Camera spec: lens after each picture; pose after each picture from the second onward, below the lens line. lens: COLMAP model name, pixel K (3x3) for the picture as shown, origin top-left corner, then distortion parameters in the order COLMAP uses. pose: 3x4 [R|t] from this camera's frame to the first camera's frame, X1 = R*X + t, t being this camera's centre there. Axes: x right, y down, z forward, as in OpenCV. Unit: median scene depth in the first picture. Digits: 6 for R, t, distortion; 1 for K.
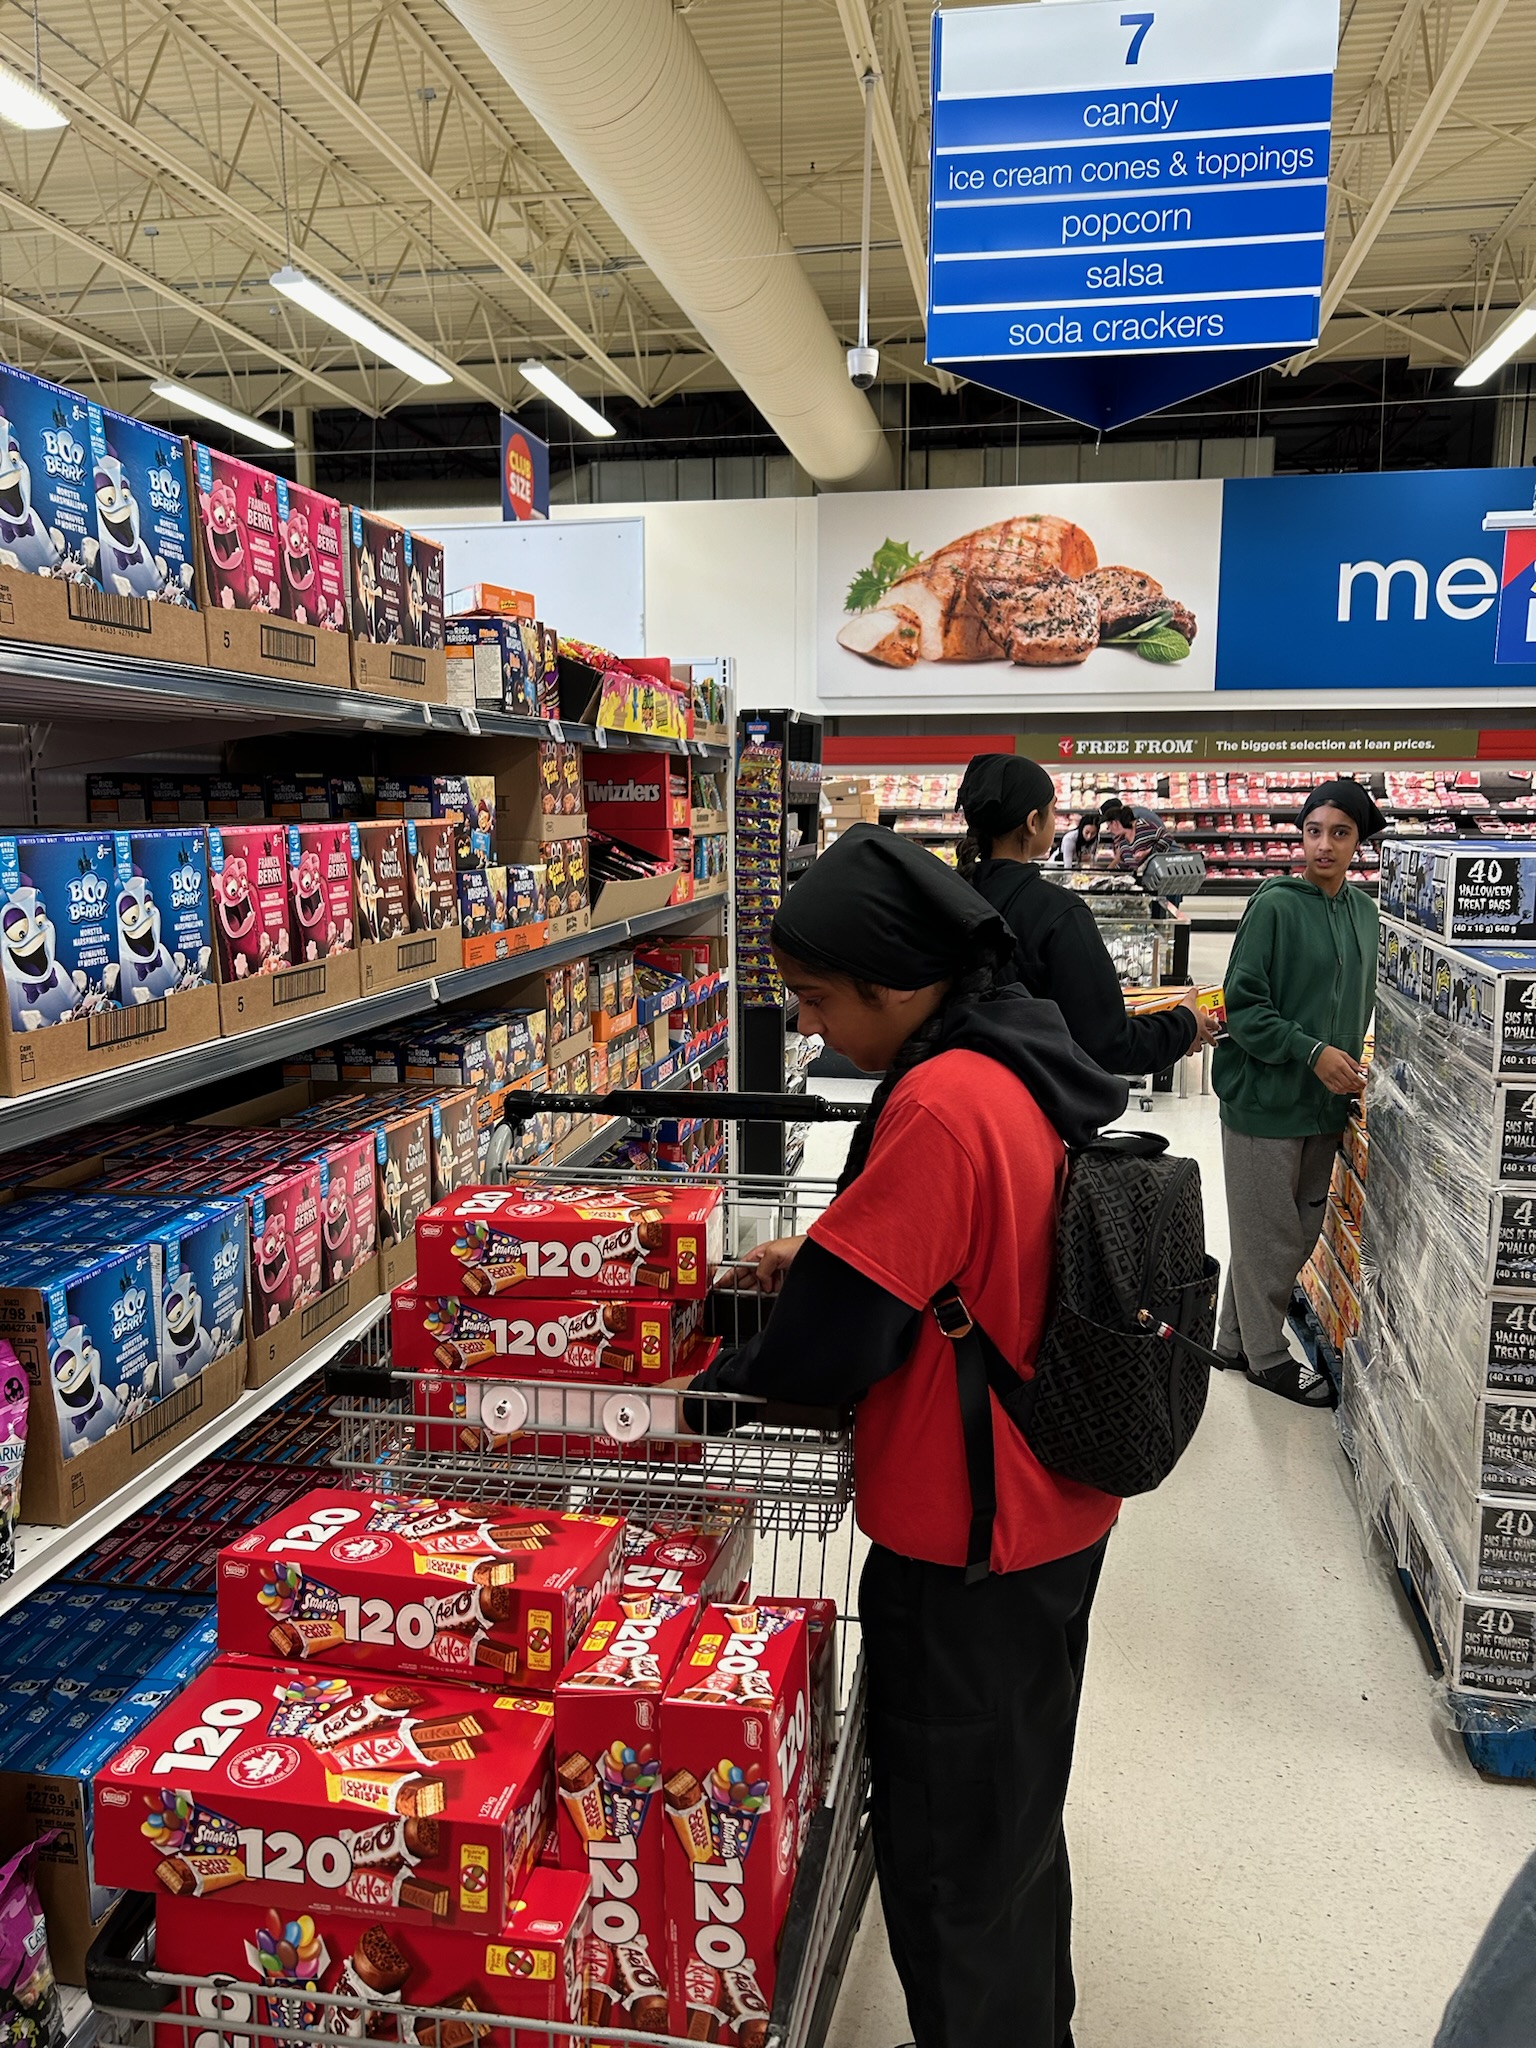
lens RADIAL K [[1549.2, 0, 775.2], [0, 1549.2, 1045.7], [0, 0, 1]] dist [0.046711, -0.042678]
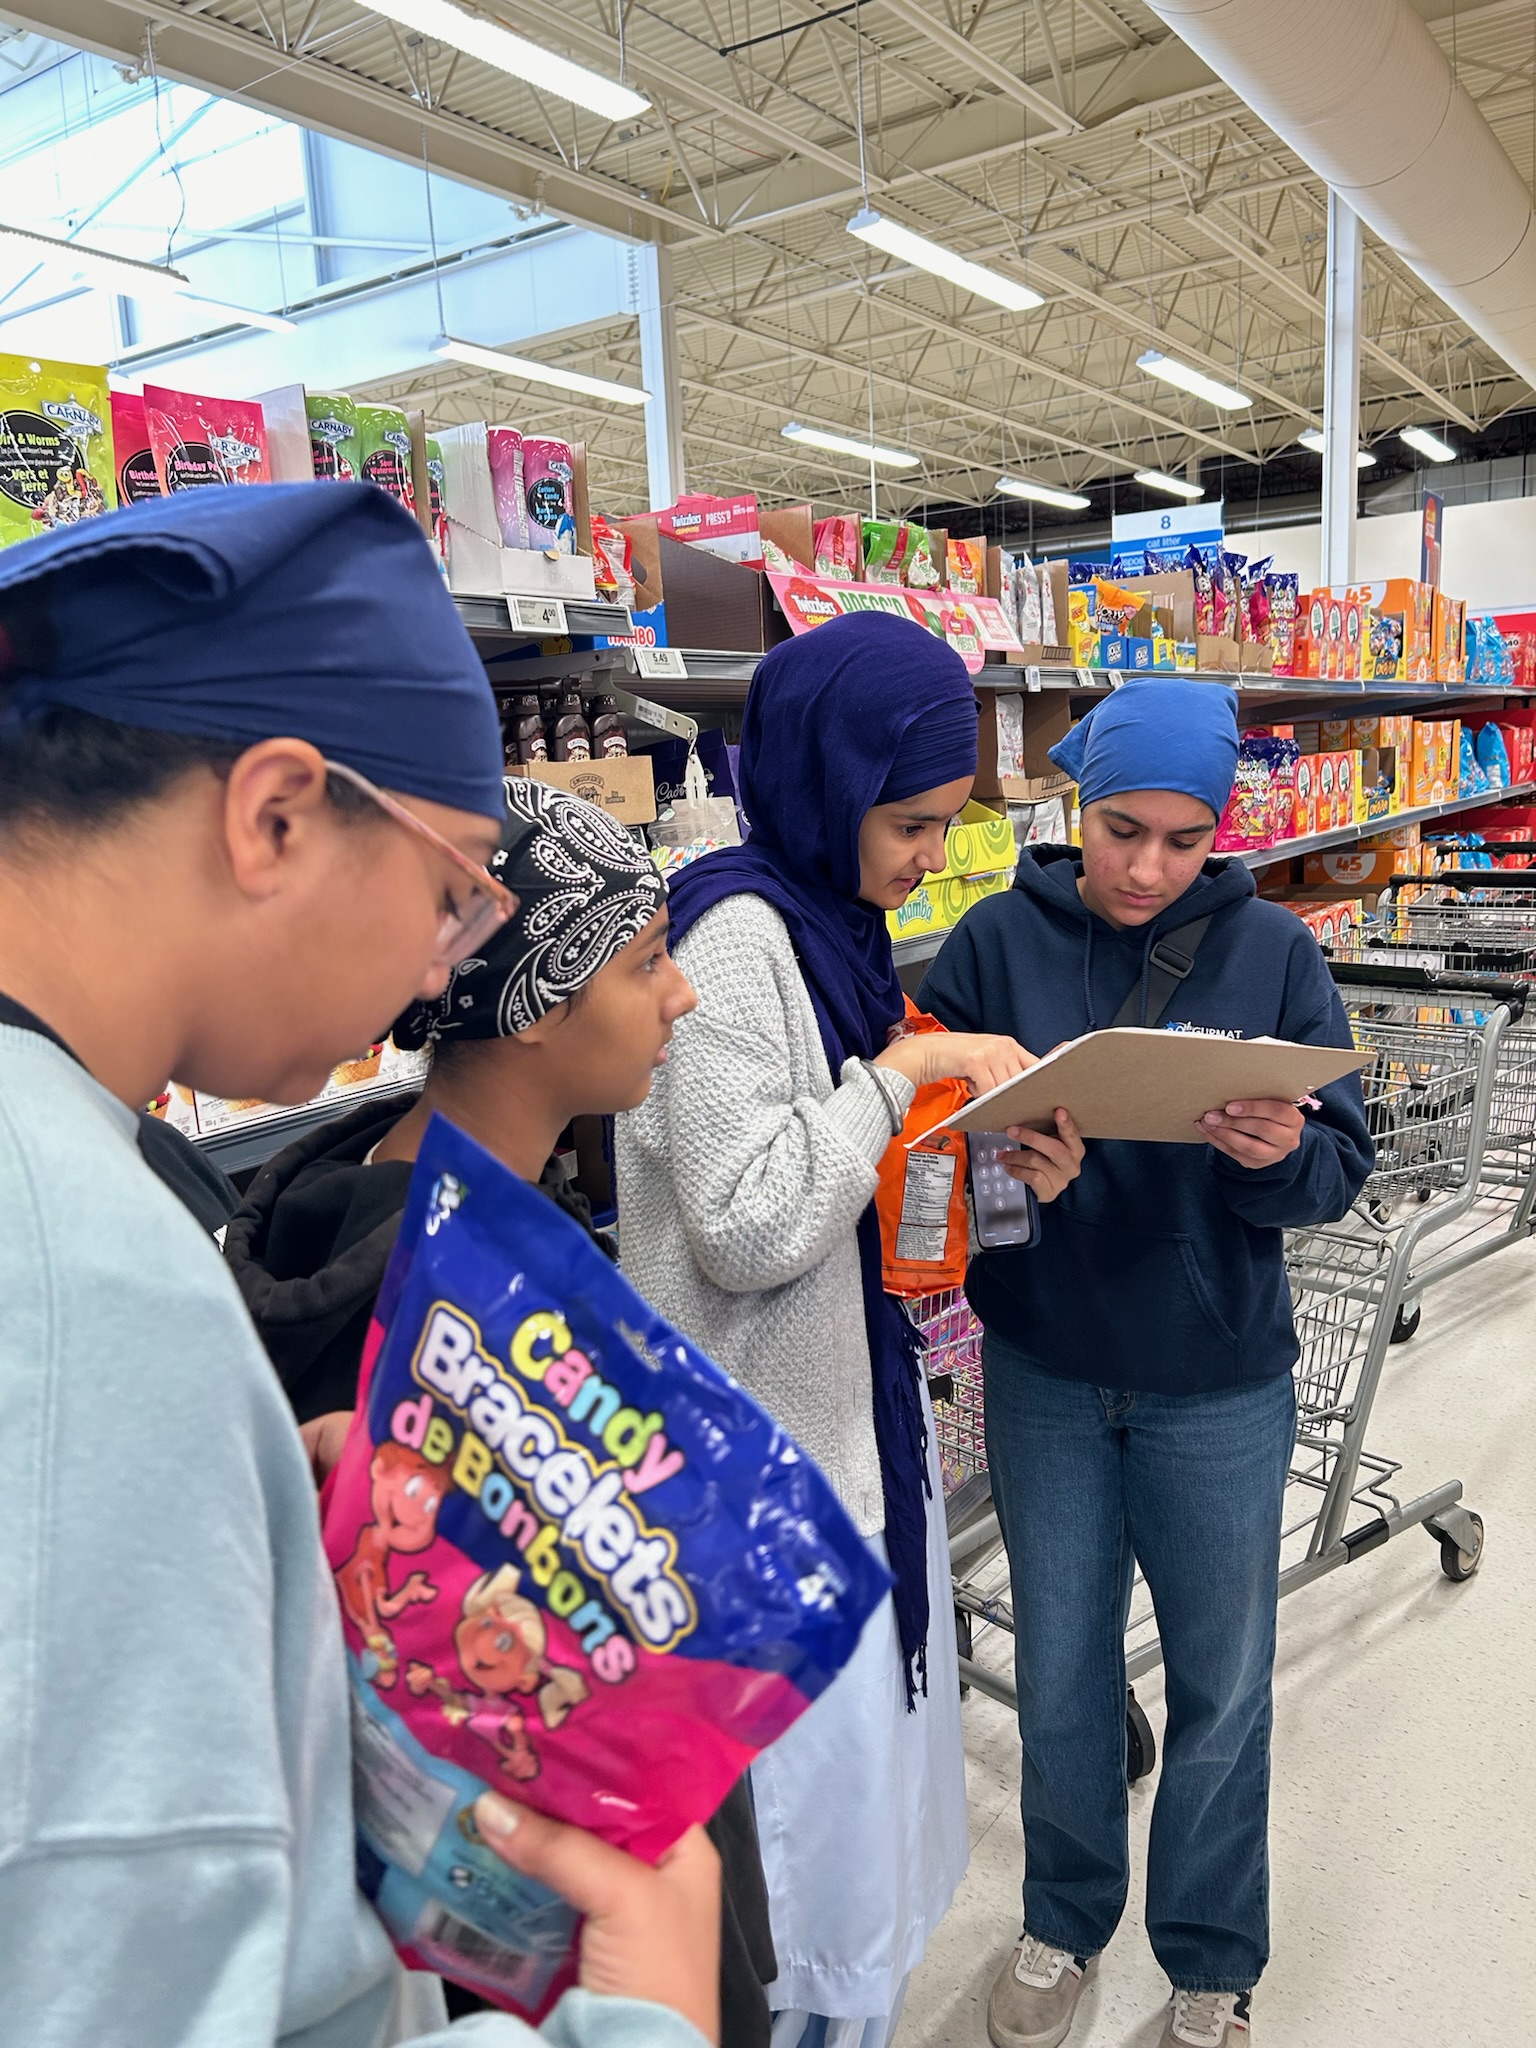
lens RADIAL K [[1550.5, 0, 725.2], [0, 1550.5, 1021.2], [0, 0, 1]] dist [0.058607, -0.066858]
pose [[0.903718, 0.026888, -0.427284, -0.090454], [-0.019717, 0.999581, 0.021200, 0.095951], [0.427675, -0.010734, 0.903869, -0.589516]]
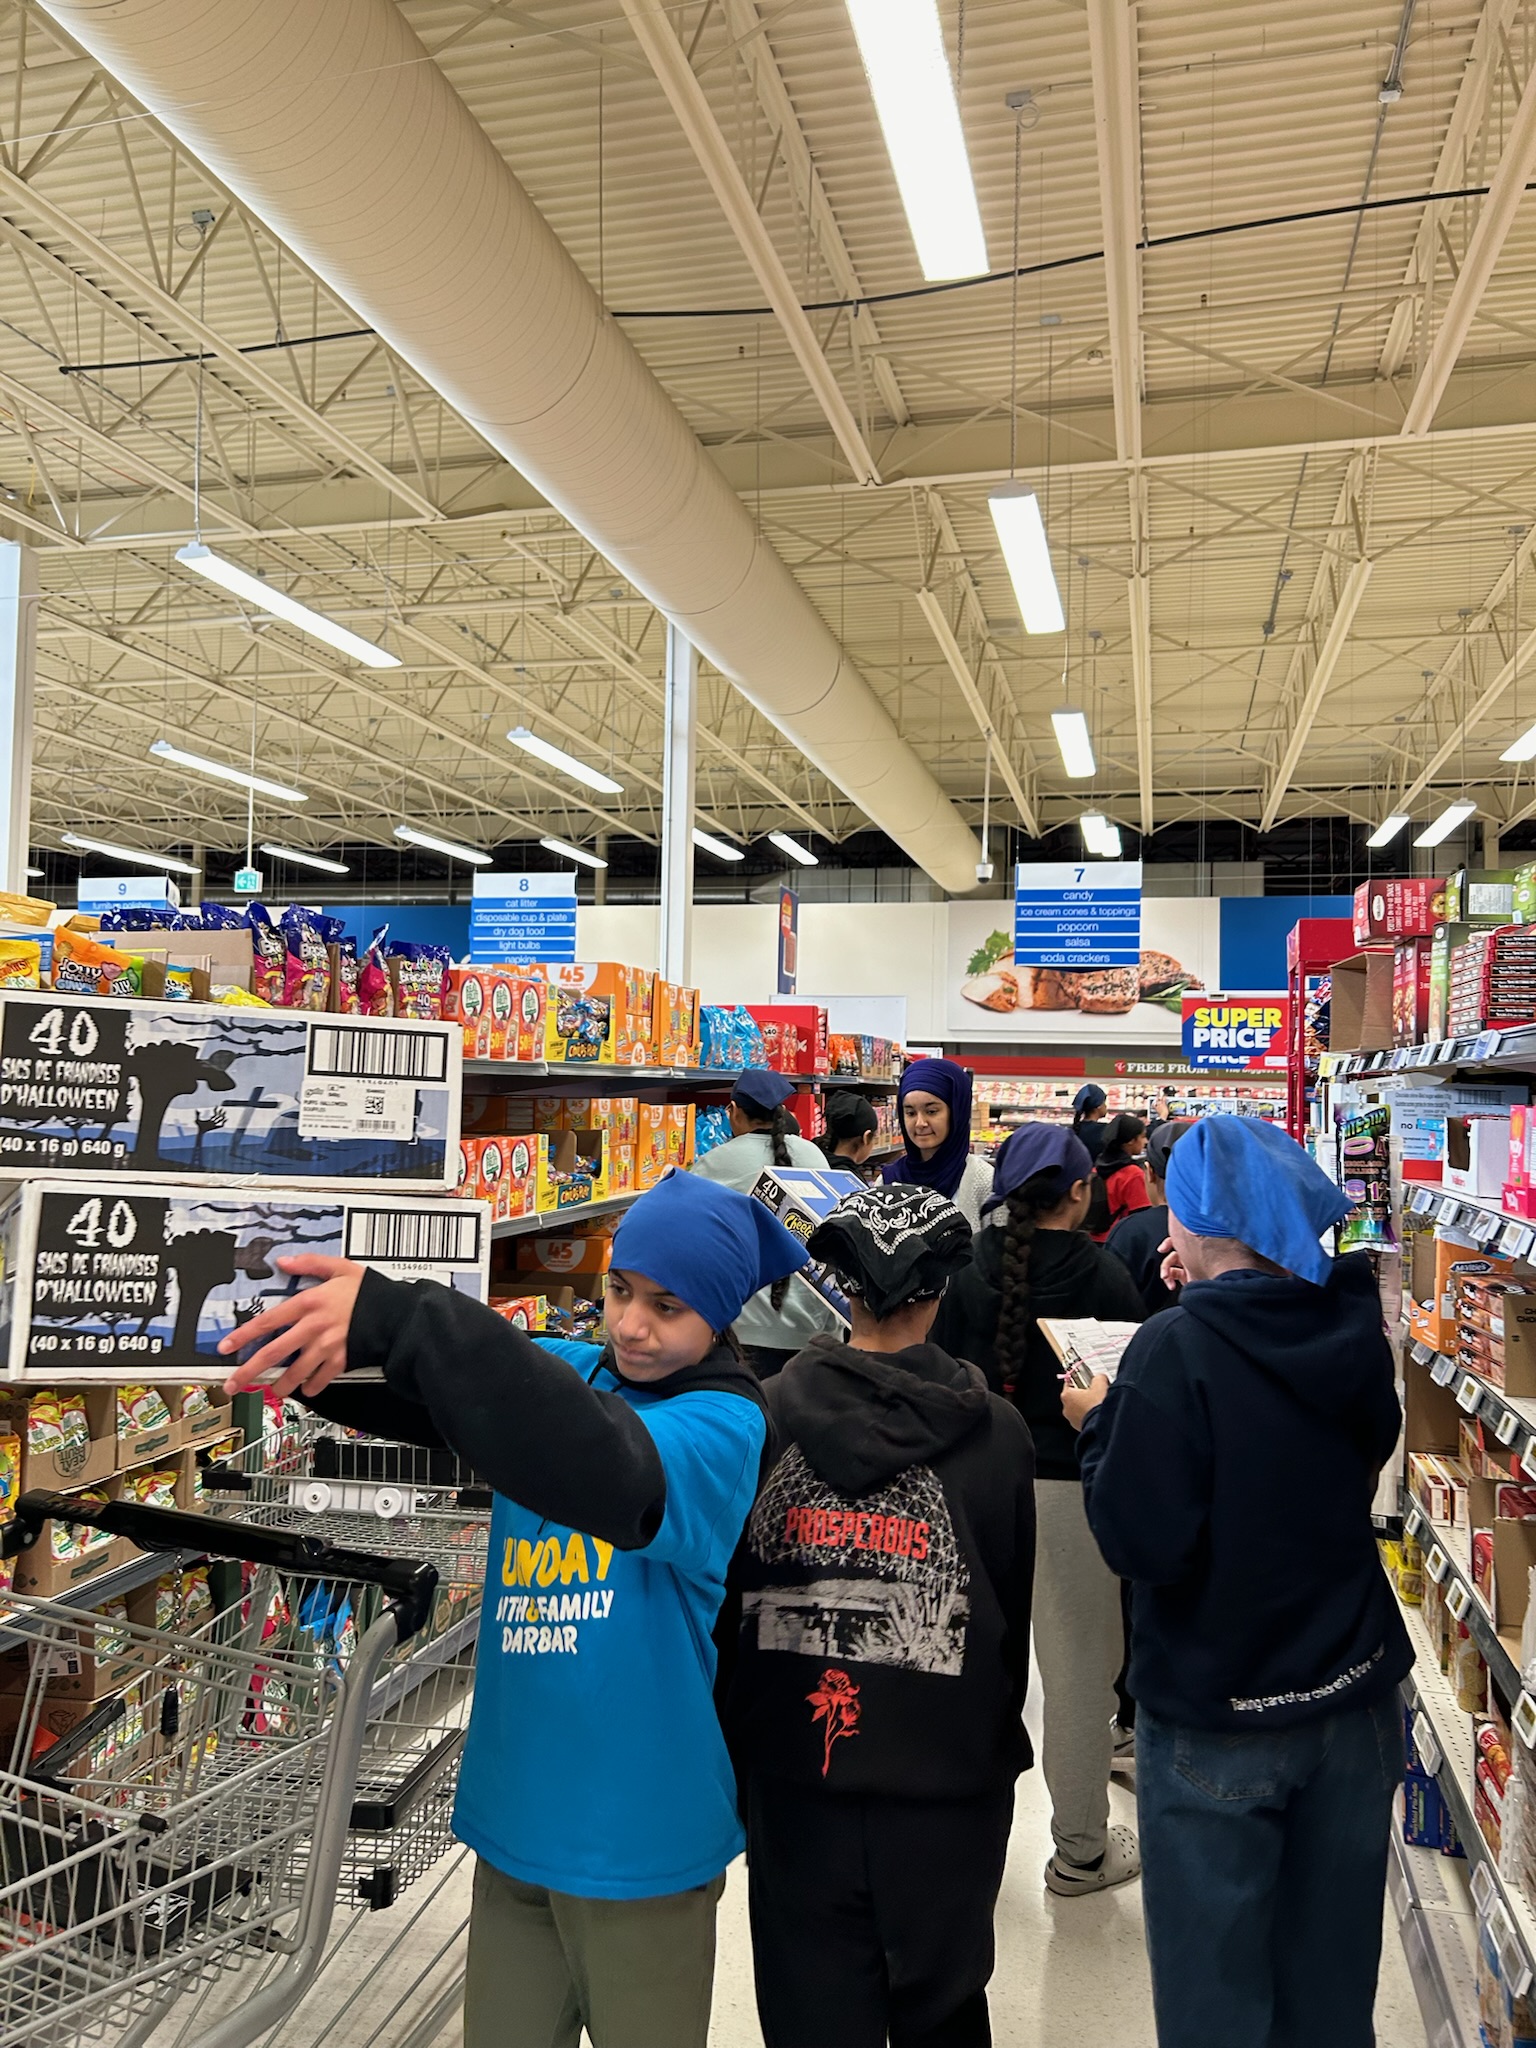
lens RADIAL K [[1544.8, 0, 751.7], [0, 1544.8, 1004.6], [0, 0, 1]] dist [0.174845, -0.488158]
pose [[0.996532, 0.017086, -0.081432, -0.045051], [-0.033969, 0.976956, -0.210719, 0.081245], [0.075955, 0.212755, 0.974149, -0.535193]]
